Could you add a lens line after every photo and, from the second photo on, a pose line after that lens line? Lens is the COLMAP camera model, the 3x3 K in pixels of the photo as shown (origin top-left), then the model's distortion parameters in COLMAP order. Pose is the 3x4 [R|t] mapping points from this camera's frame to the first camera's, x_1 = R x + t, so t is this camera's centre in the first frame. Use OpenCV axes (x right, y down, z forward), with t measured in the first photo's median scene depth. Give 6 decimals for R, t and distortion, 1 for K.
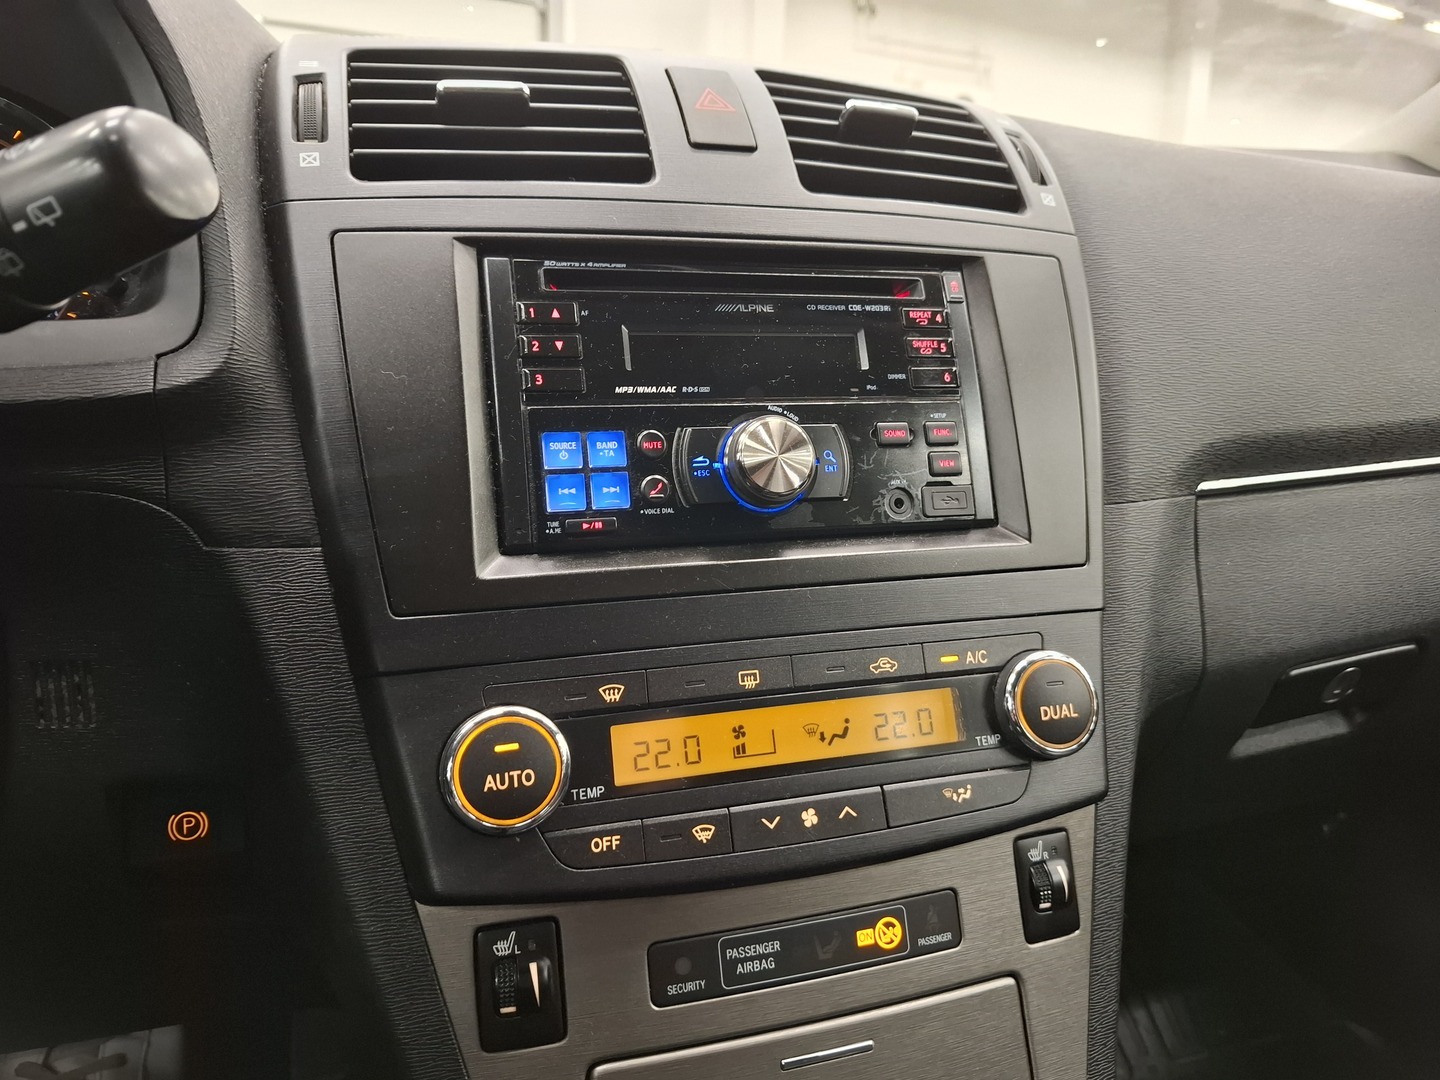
lens RADIAL K [[977.7, 0, 739.6], [0, 977.7, 547.4], [0, 0, 1]] dist [0.066127, -0.161961]
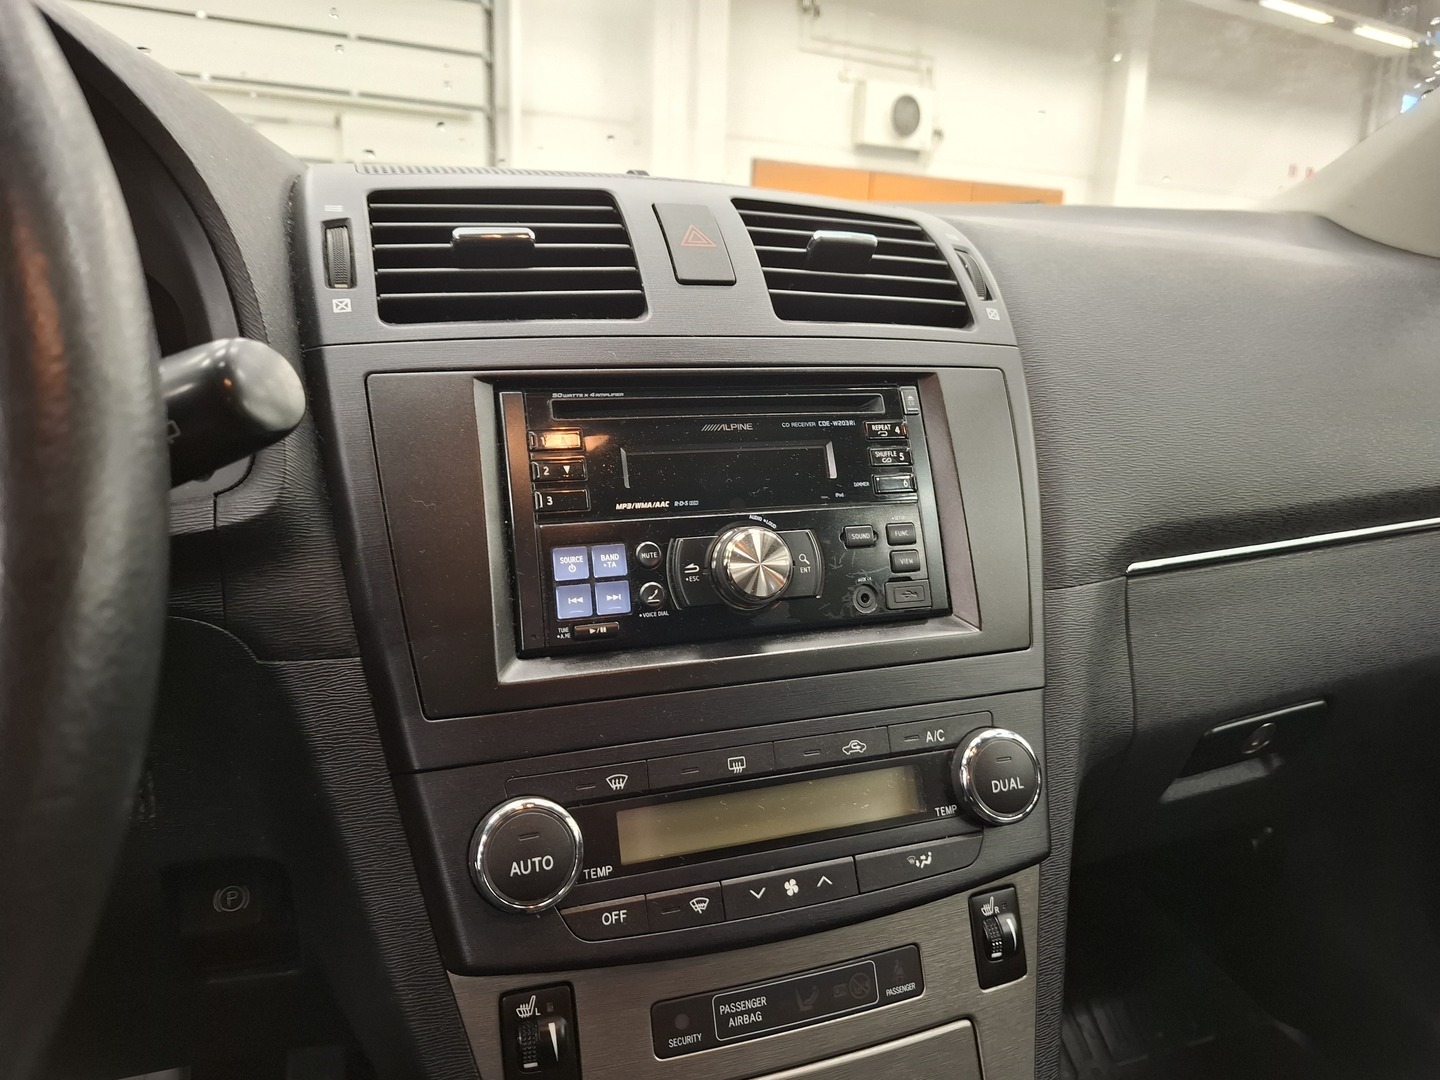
lens RADIAL K [[964.6, 0, 720.0], [0, 964.6, 540.0], [0, 0, 1]] dist [0.080523, -0.206289]
pose [[0.999521, -0.006305, 0.030291, -0.039947], [0.006607, 0.999929, -0.009874, -0.108341], [-0.030227, 0.010069, 0.999492, -0.116520]]
